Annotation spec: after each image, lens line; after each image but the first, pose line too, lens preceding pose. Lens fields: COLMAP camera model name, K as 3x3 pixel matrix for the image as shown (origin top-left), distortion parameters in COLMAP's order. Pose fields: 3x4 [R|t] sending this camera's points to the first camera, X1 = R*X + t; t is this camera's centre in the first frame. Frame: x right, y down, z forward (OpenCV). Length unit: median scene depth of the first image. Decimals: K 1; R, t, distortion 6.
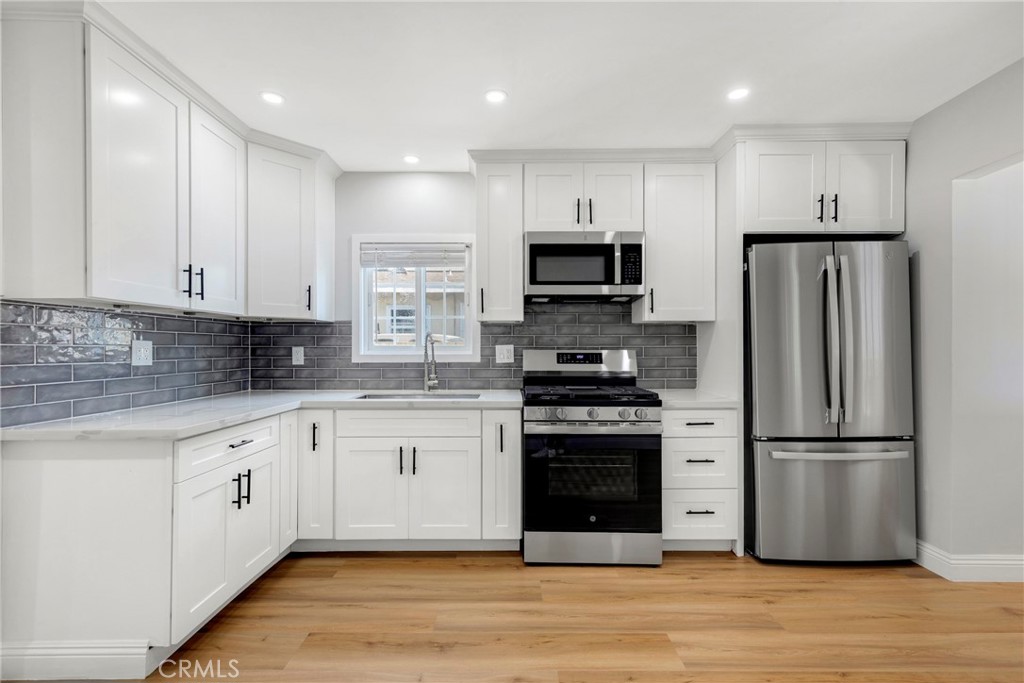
lens RADIAL K [[471.2, 0, 513.3], [0, 471.2, 343.9], [0, 0, 1]] dist [0.011399, -0.001588]
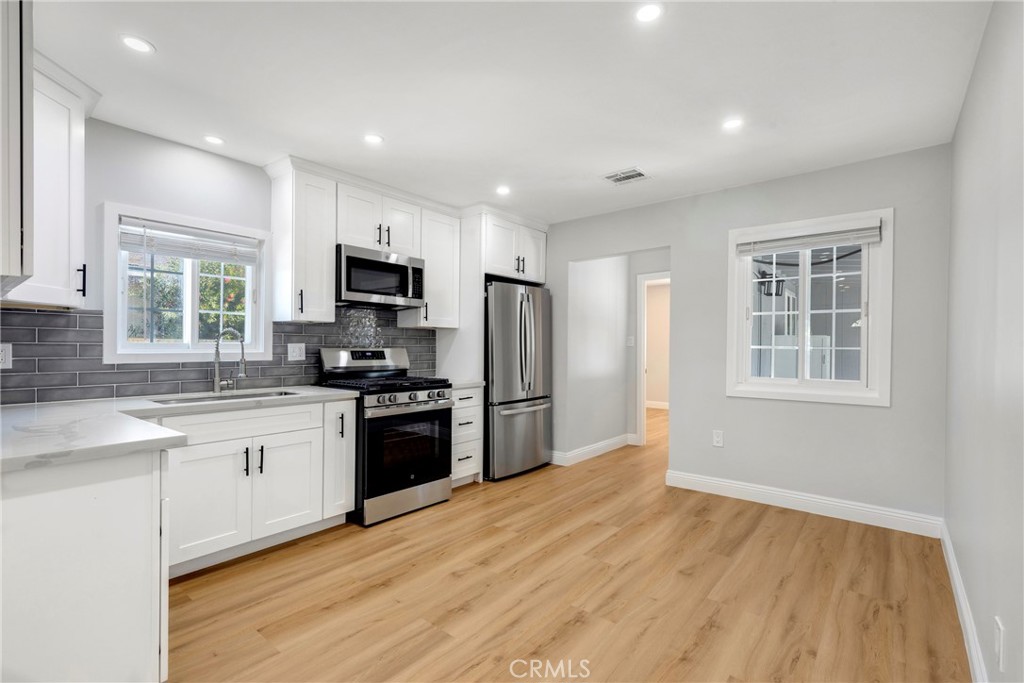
lens RADIAL K [[471.2, 0, 506.4], [0, 471.2, 343.9], [0, 0, 1]] dist [0.011399, -0.001588]
pose [[0.632642, 0.008489, 0.774398, -0.664376], [-0.010975, 0.999938, -0.001996, 0.000531], [-0.774367, -0.007237, 0.632696, -0.029724]]
